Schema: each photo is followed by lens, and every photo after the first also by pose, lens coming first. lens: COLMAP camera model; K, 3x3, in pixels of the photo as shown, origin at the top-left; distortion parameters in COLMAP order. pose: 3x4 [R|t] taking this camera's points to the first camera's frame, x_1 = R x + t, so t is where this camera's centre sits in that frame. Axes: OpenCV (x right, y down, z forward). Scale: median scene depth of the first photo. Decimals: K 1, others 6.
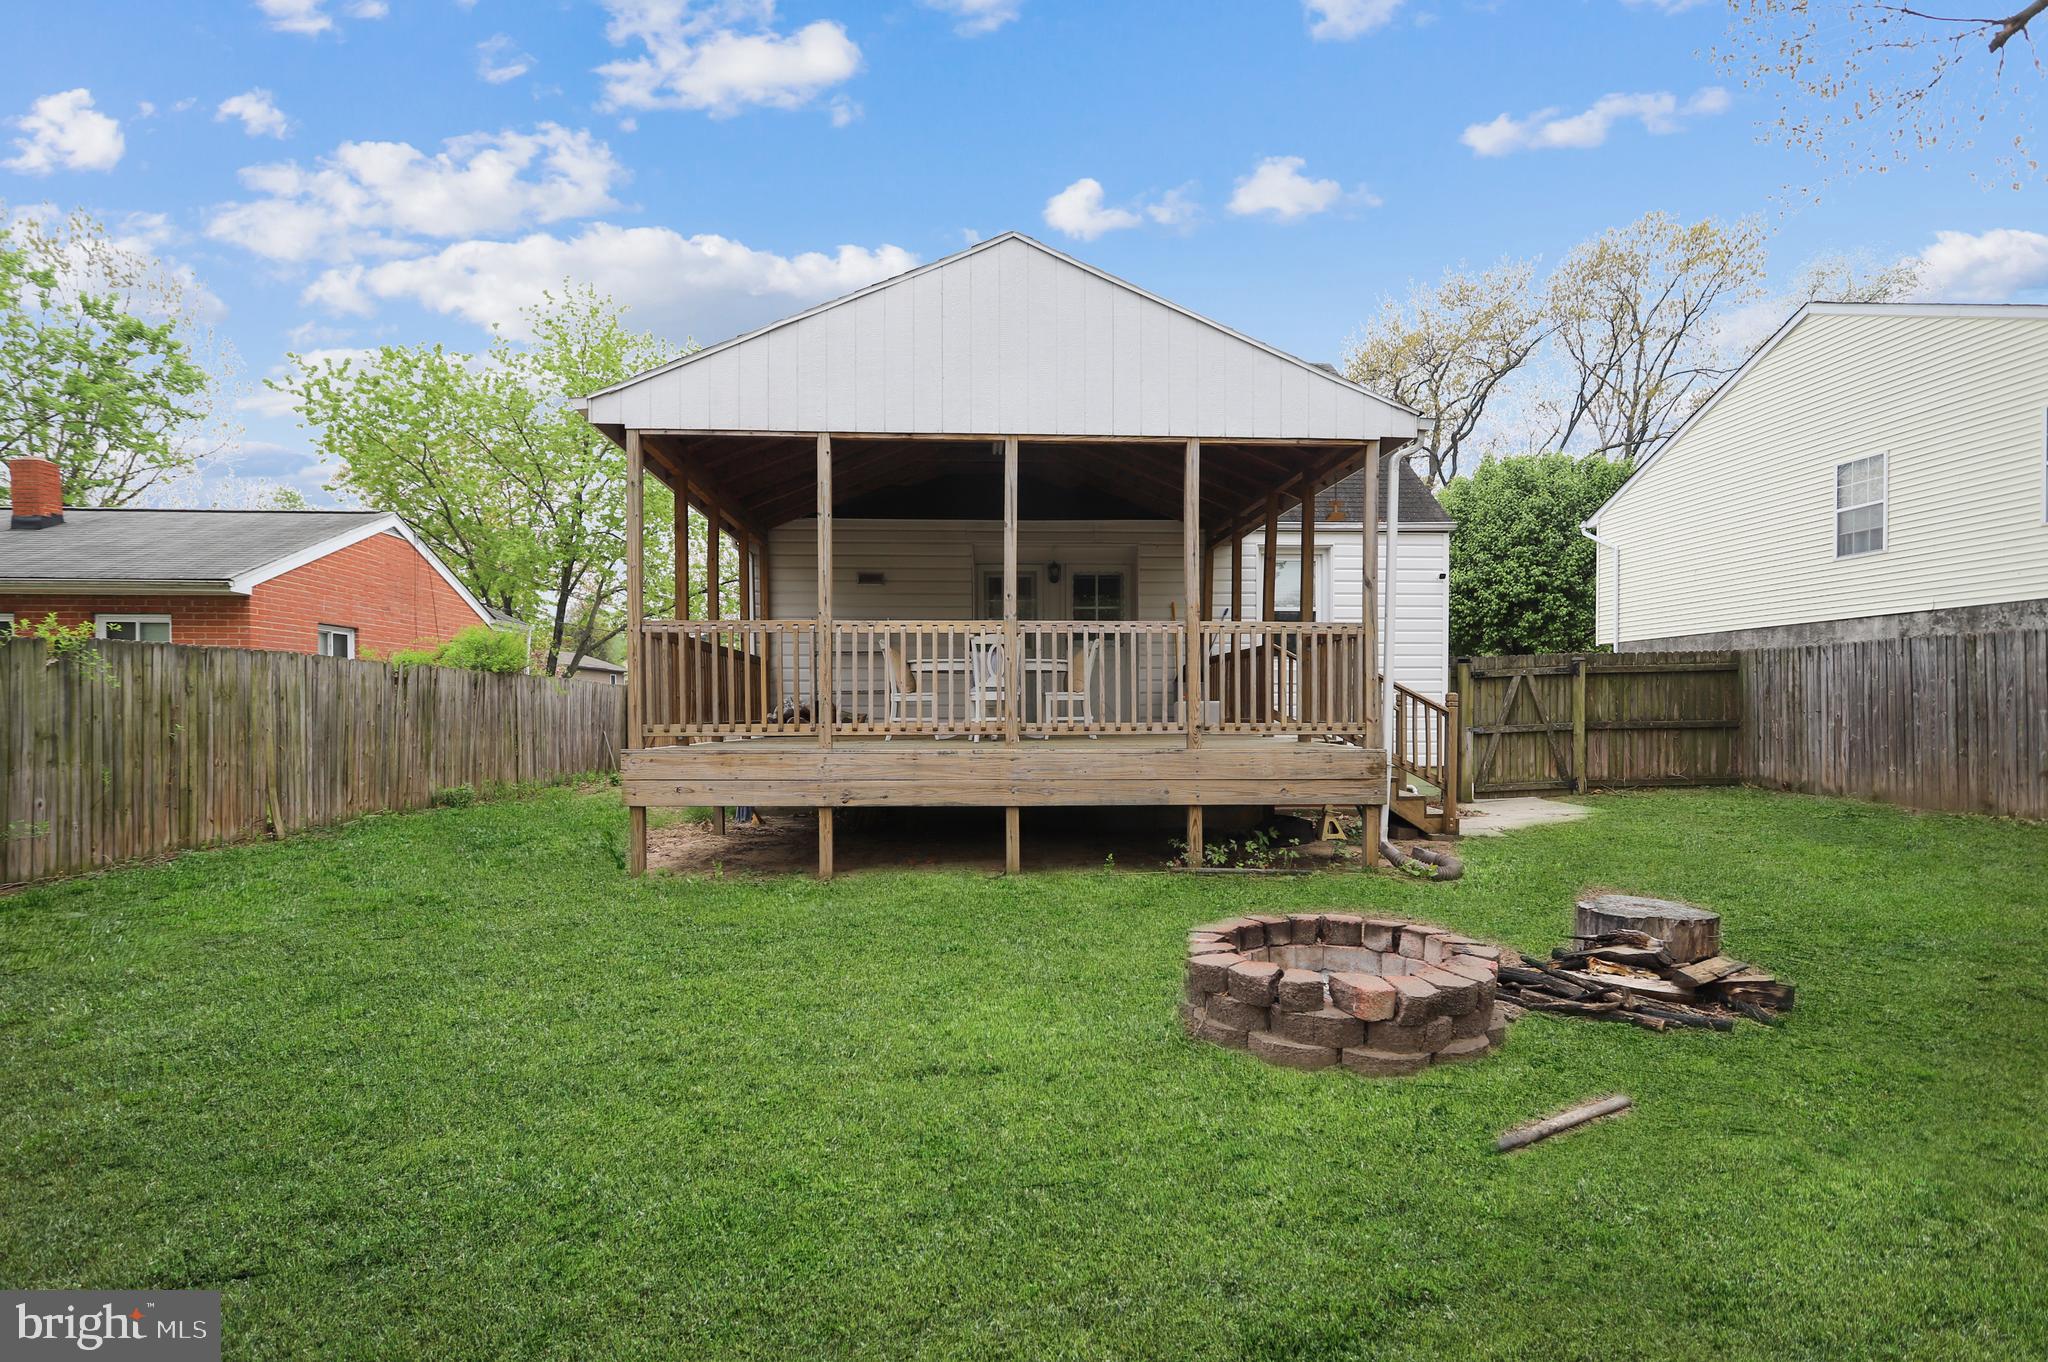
lens RADIAL K [[967.4, 0, 1030.5], [0, 967.4, 701.1], [0, 0, 1]] dist [0.003607, 0.001053]
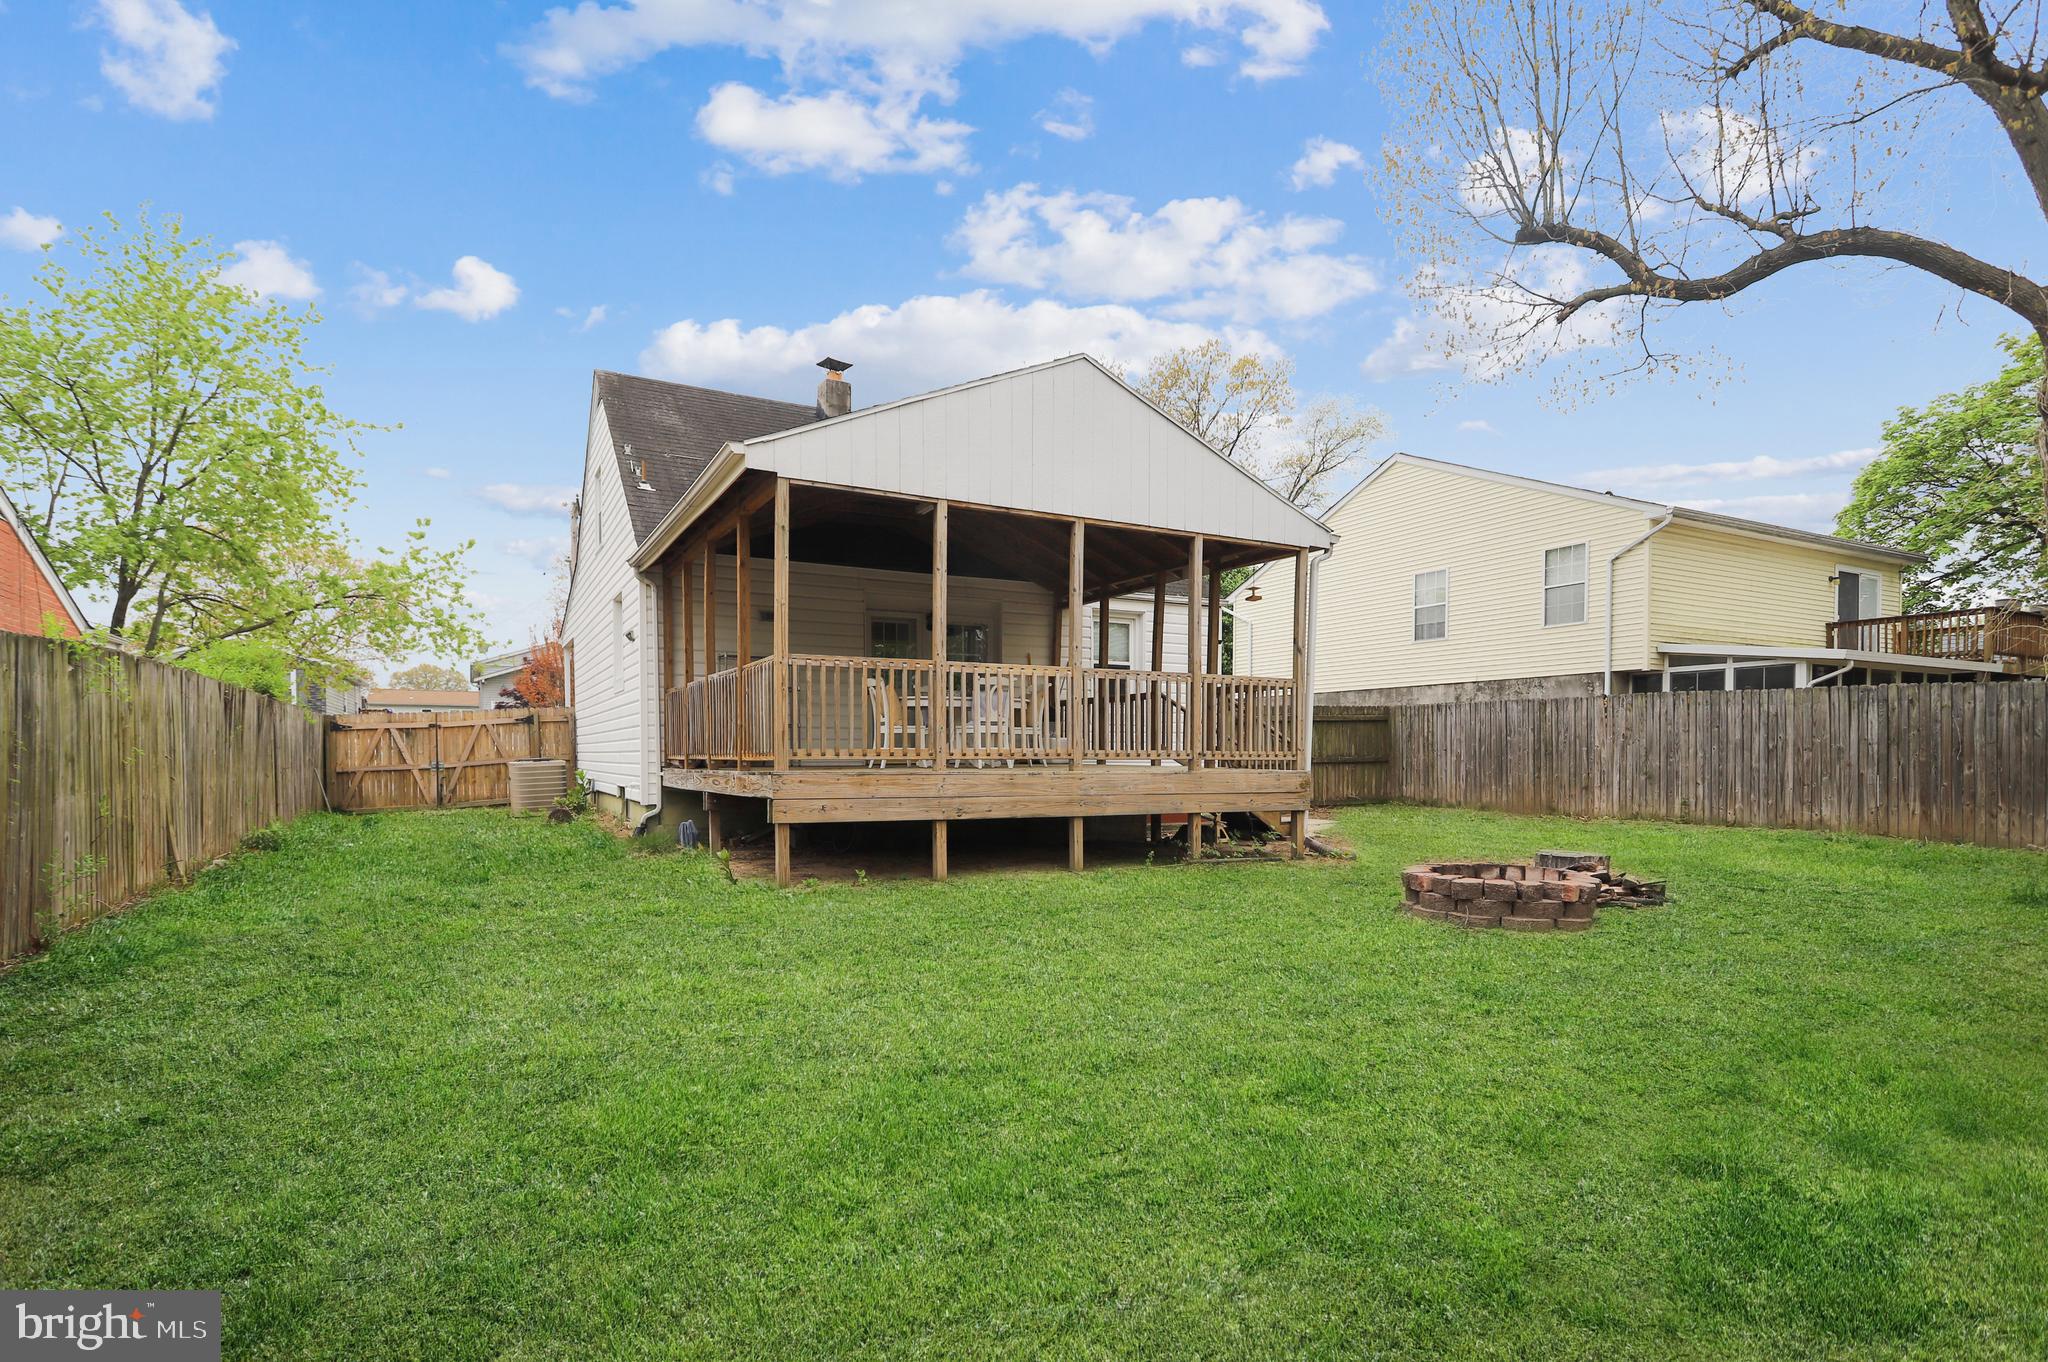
lens RADIAL K [[967.4, 0, 1022.6], [0, 967.4, 771.5], [0, 0, 1]] dist [0.003607, 0.001053]
pose [[0.914370, -0.003091, 0.404867, -0.390158], [-0.007723, 0.999656, 0.025074, 0.013028], [-0.404805, -0.026054, 0.914032, -0.073401]]
